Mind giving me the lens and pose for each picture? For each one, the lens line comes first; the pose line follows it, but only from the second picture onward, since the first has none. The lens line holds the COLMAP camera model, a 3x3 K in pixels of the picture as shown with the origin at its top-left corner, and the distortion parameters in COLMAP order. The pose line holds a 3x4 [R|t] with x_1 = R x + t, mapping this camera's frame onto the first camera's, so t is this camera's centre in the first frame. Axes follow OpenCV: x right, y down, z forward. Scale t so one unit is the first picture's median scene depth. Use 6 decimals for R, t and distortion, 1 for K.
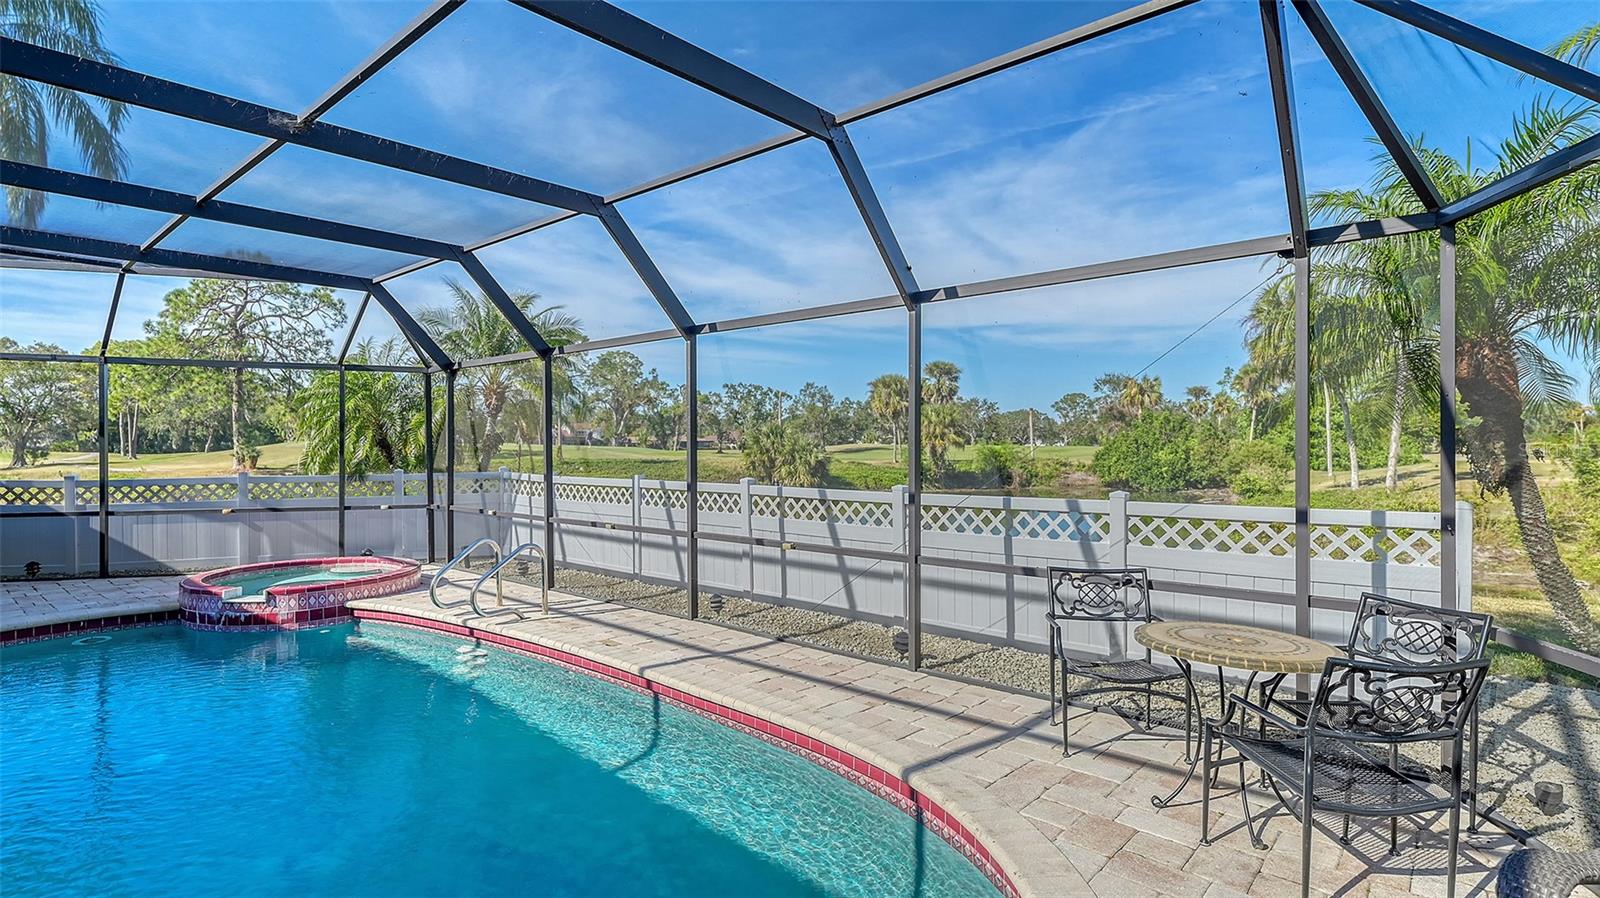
lens RADIAL K [[783.5, 0, 802.2], [0, 783.5, 474.6], [0, 0, 1]] dist [0.001778, -0.000078]
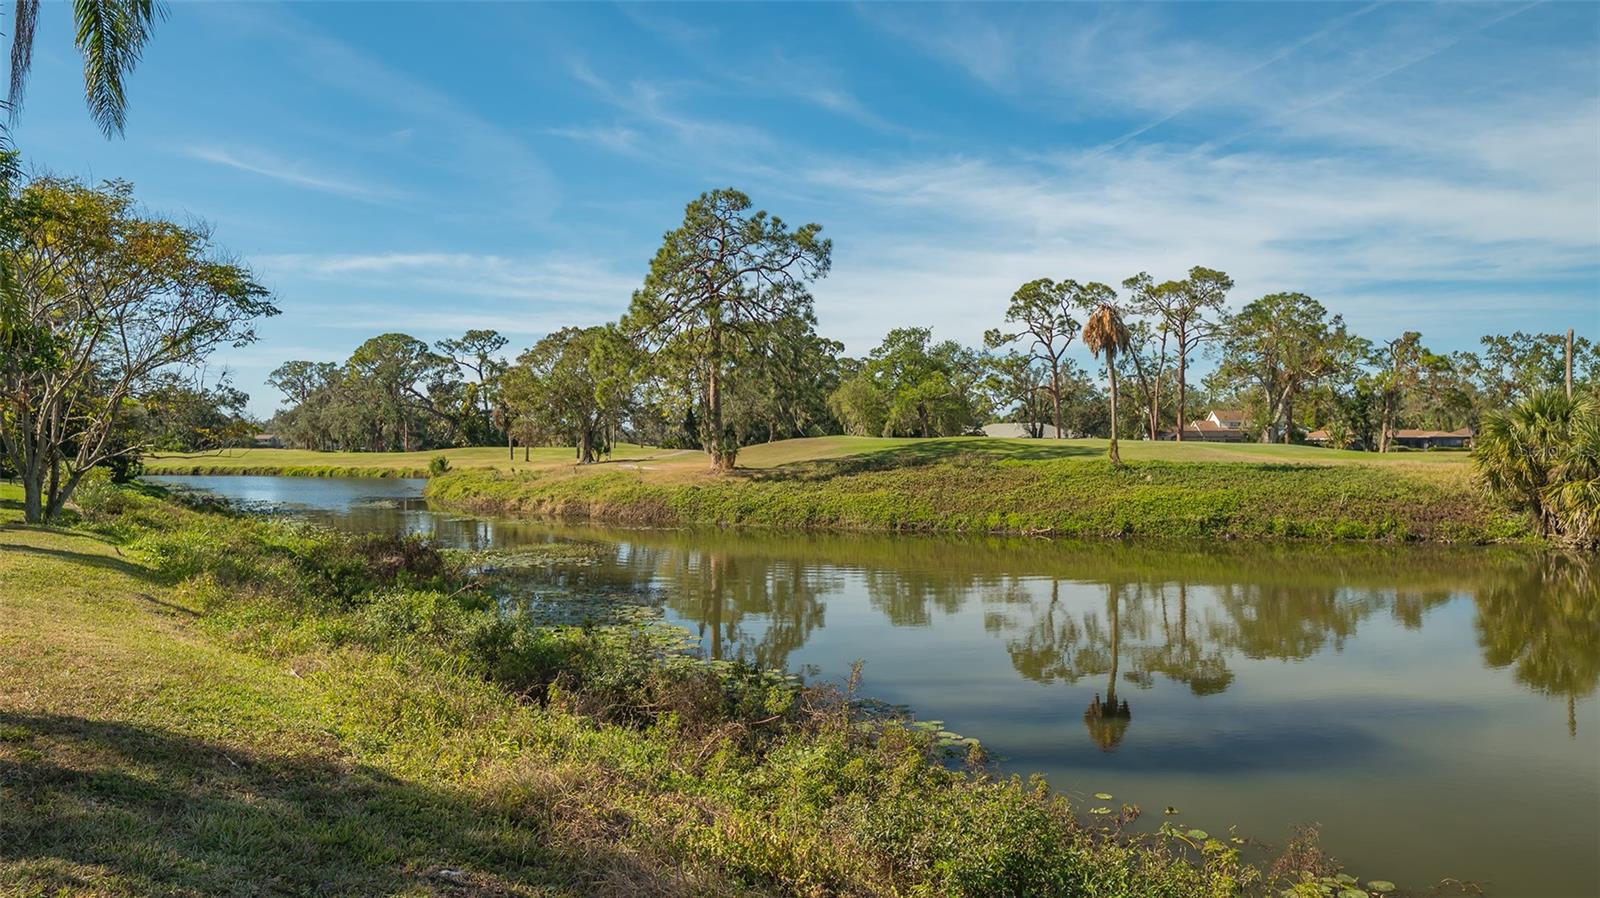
lens RADIAL K [[1074.7, 0, 787.4], [0, 1074.7, 440.3], [0, 0, 1]] dist [-0.006260, -0.003204]
pose [[0.767959, 0.000461, -0.640499, 0.118615], [-0.028040, 0.999065, -0.032901, -0.010388], [0.639885, 0.043226, 0.767254, 1.056861]]
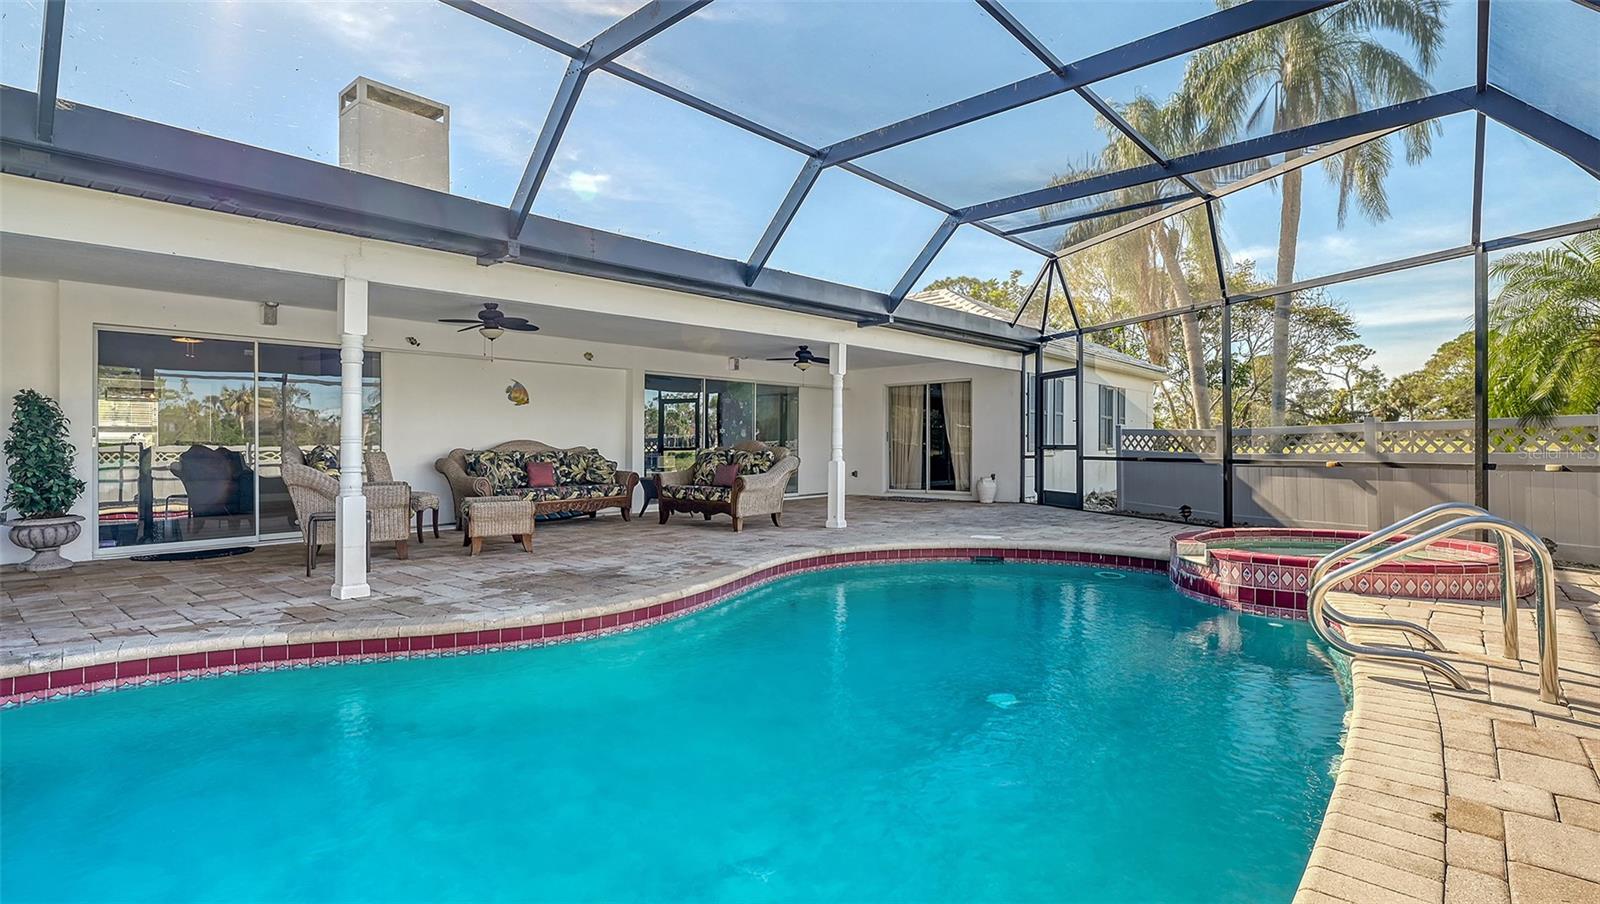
lens RADIAL K [[777.1, 0, 817.0], [0, 777.1, 458.5], [0, 0, 1]] dist [-0.000159, -0.000111]
pose [[0.022711, 0.016892, -0.999599, 0.047415], [-0.028367, 0.999466, 0.016245, 0.043158], [0.999340, 0.027987, 0.023178, 0.454238]]
